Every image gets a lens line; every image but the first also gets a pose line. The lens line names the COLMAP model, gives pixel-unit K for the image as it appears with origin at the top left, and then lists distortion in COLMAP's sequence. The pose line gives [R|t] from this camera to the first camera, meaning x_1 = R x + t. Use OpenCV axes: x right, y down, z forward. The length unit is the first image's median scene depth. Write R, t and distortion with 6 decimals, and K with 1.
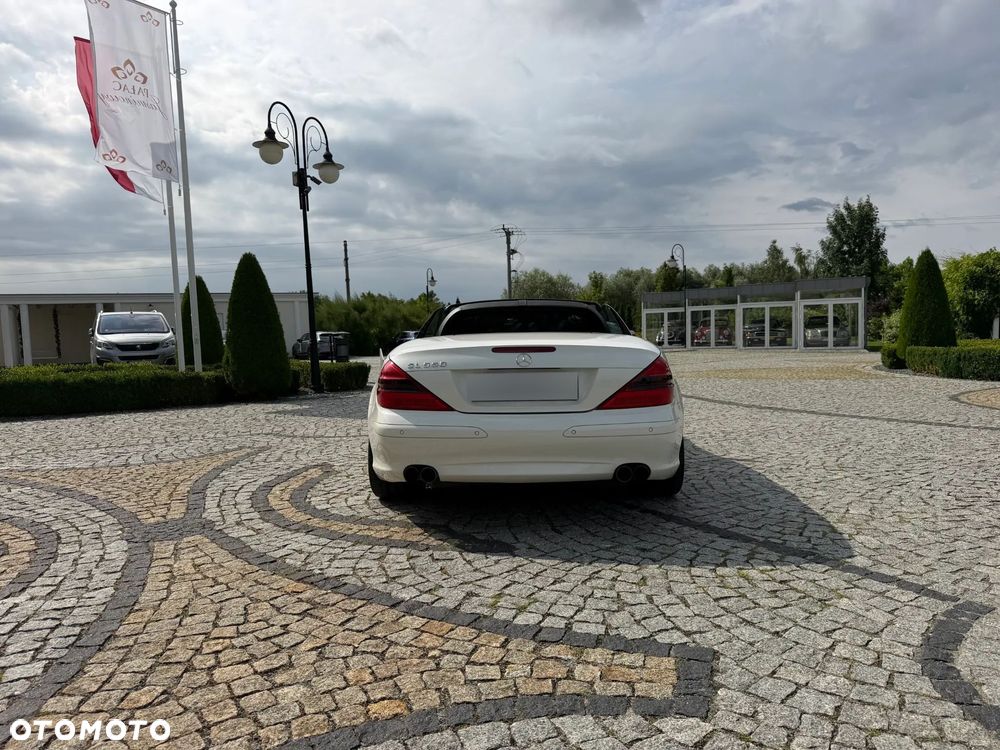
lens RADIAL K [[709.5, 0, 501.4], [0, 709.5, 368.2], [0, 0, 1]] dist [0.021341, -0.037648]
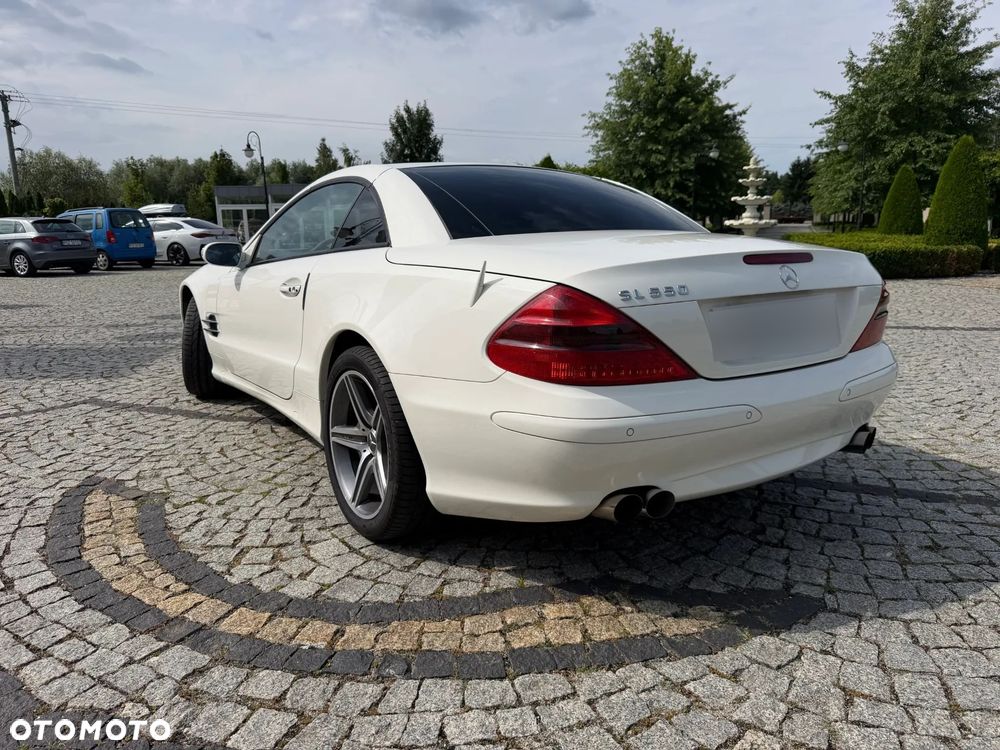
lens RADIAL K [[709.5, 0, 493.4], [0, 709.5, 378.0], [0, 0, 1]] dist [0.021341, -0.037648]
pose [[0.808927, -0.109694, 0.577585, -0.034734], [0.021865, 0.987373, 0.156897, -0.001843], [-0.587502, -0.114290, 0.801111, 0.046202]]
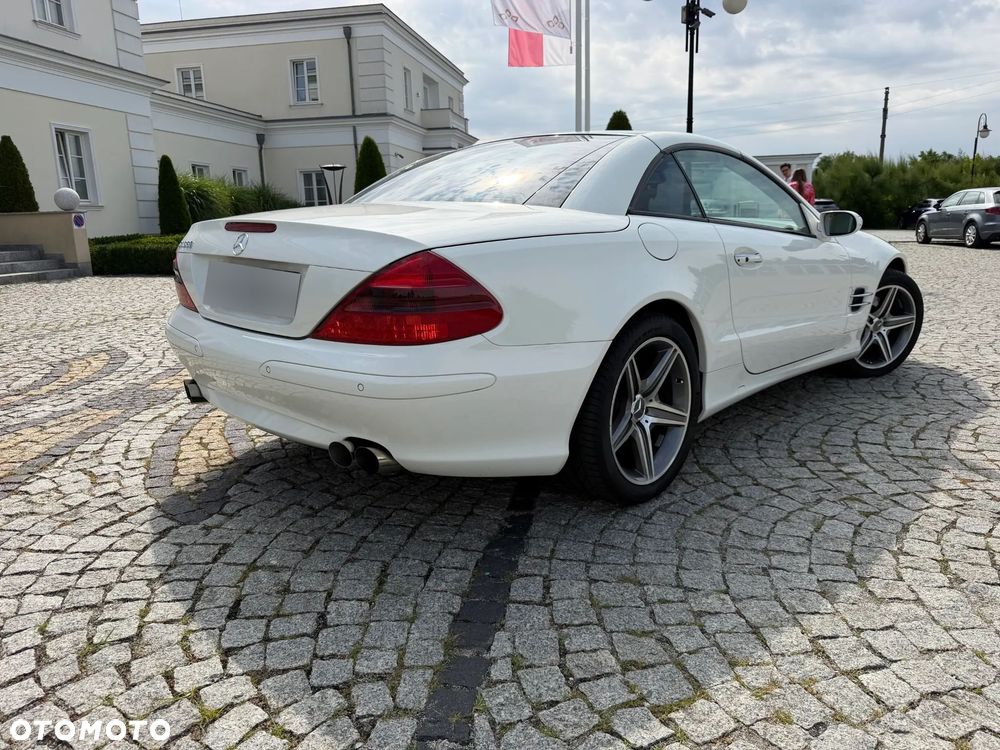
lens RADIAL K [[709.5, 0, 496.6], [0, 709.5, 371.0], [0, 0, 1]] dist [0.021341, -0.037648]
pose [[0.741015, 0.159345, -0.652308, 0.044436], [-0.035954, 0.979458, 0.198418, -0.002628], [0.670525, -0.123578, 0.731522, 0.046659]]
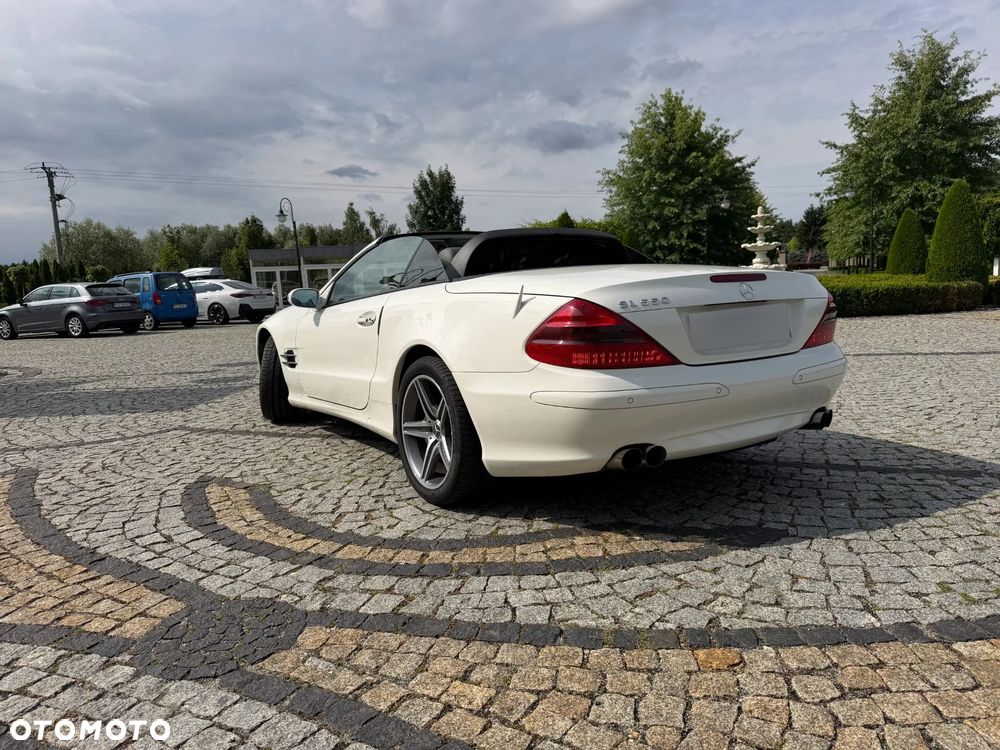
lens RADIAL K [[709.5, 0, 496.9], [0, 709.5, 376.2], [0, 0, 1]] dist [0.021341, -0.037648]
pose [[0.822111, -0.085659, 0.562846, -0.044319], [0.050037, 0.995662, 0.078443, 0.000472], [-0.567124, -0.036326, 0.822831, 0.035190]]
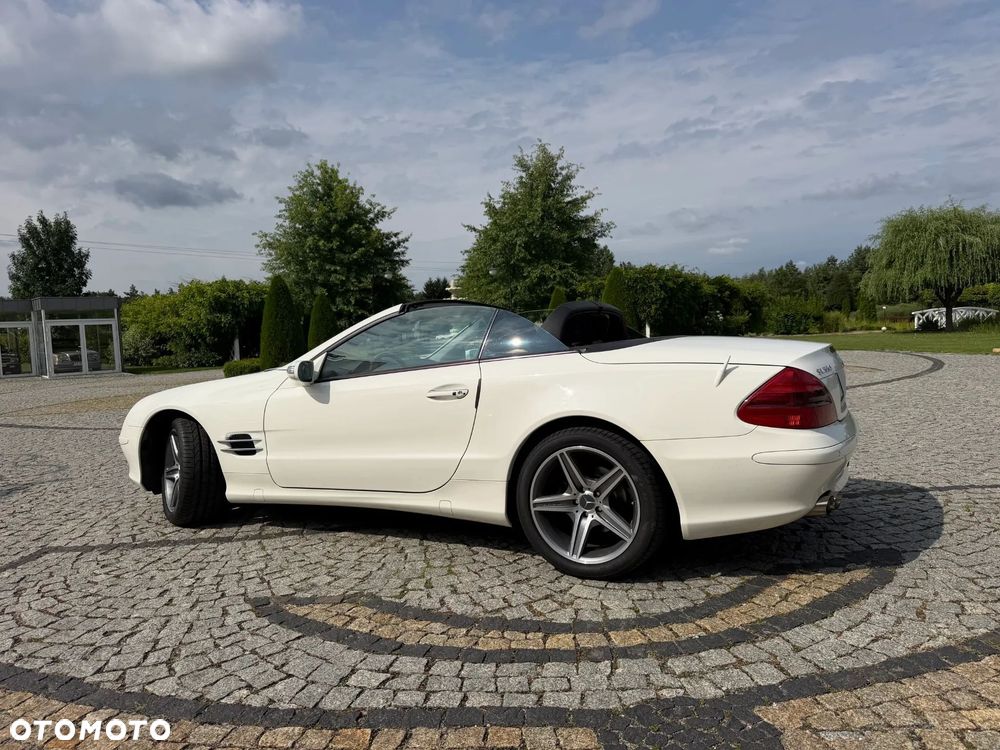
lens RADIAL K [[709.5, 0, 501.7], [0, 709.5, 382.5], [0, 0, 1]] dist [0.021341, -0.037648]
pose [[0.422545, -0.056462, 0.904582, -0.071966], [0.070584, 0.997076, 0.029264, -0.002844], [-0.903589, 0.051483, 0.425295, 0.069278]]
